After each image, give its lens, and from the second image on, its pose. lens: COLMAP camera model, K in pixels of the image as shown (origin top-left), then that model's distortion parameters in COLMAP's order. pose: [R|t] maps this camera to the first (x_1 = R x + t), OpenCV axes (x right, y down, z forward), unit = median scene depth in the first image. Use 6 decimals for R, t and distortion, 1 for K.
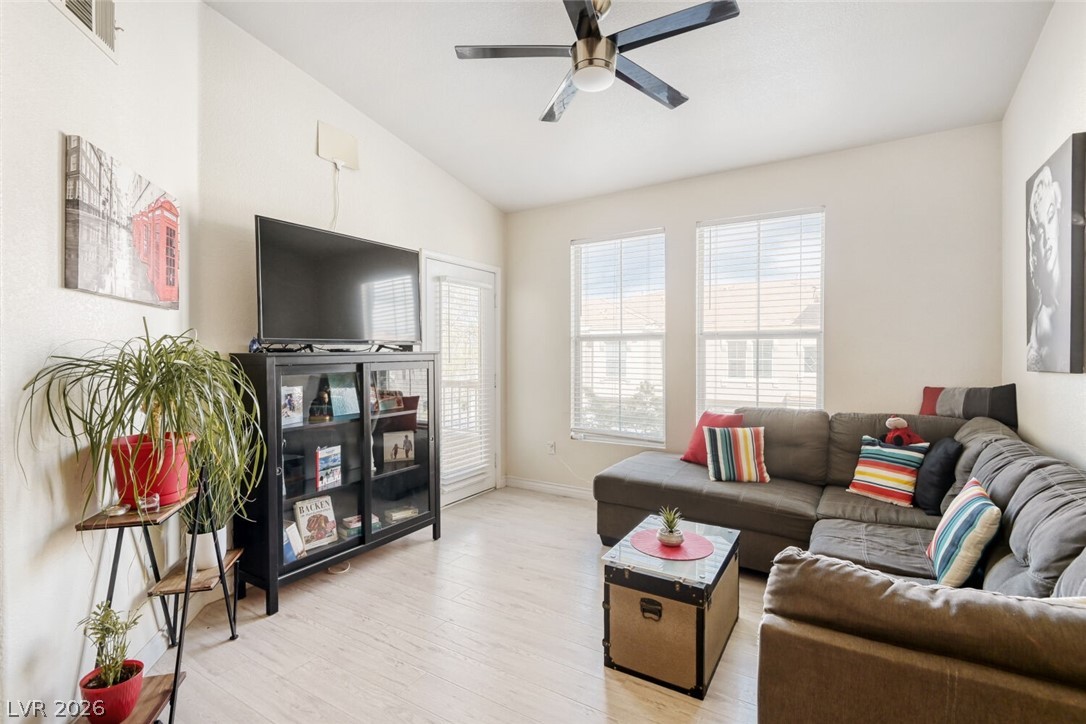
lens RADIAL K [[504.5, 0, 538.6], [0, 504.5, 360.0], [0, 0, 1]] dist [0.001867, -0.013927]
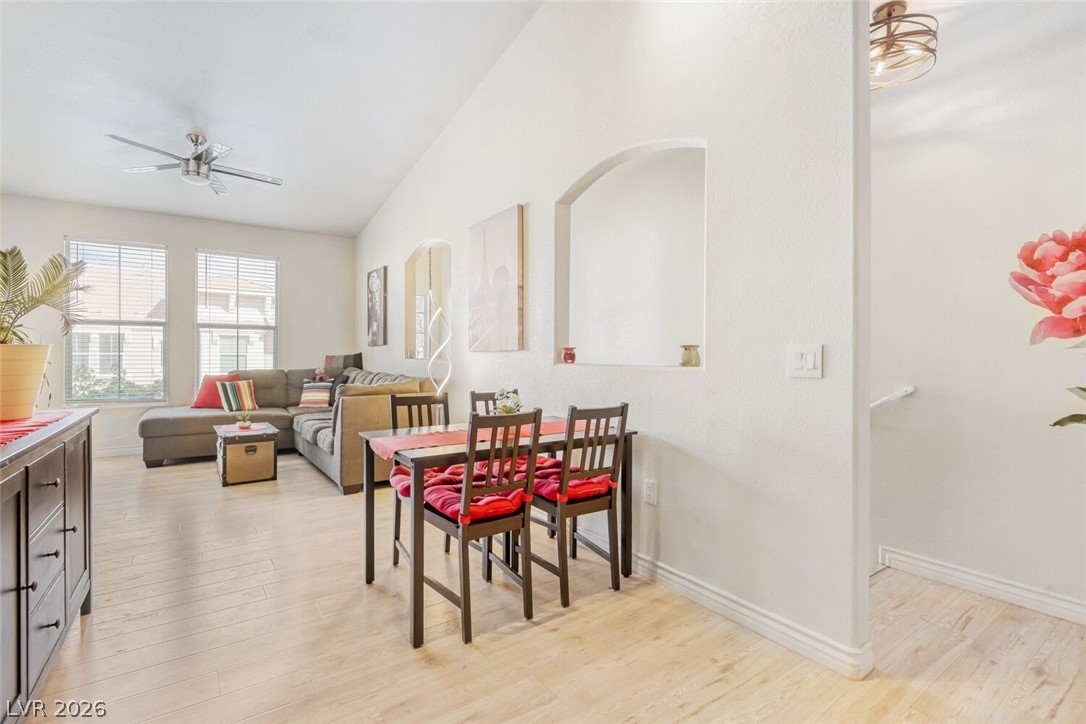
lens RADIAL K [[504.5, 0, 538.6], [0, 504.5, 360.0], [0, 0, 1]] dist [0.001867, -0.013927]
pose [[0.393516, -0.010613, 0.919257, -0.846824], [0.002494, 0.999942, 0.010477, 0.054291], [-0.919315, -0.001830, 0.393519, -0.662800]]
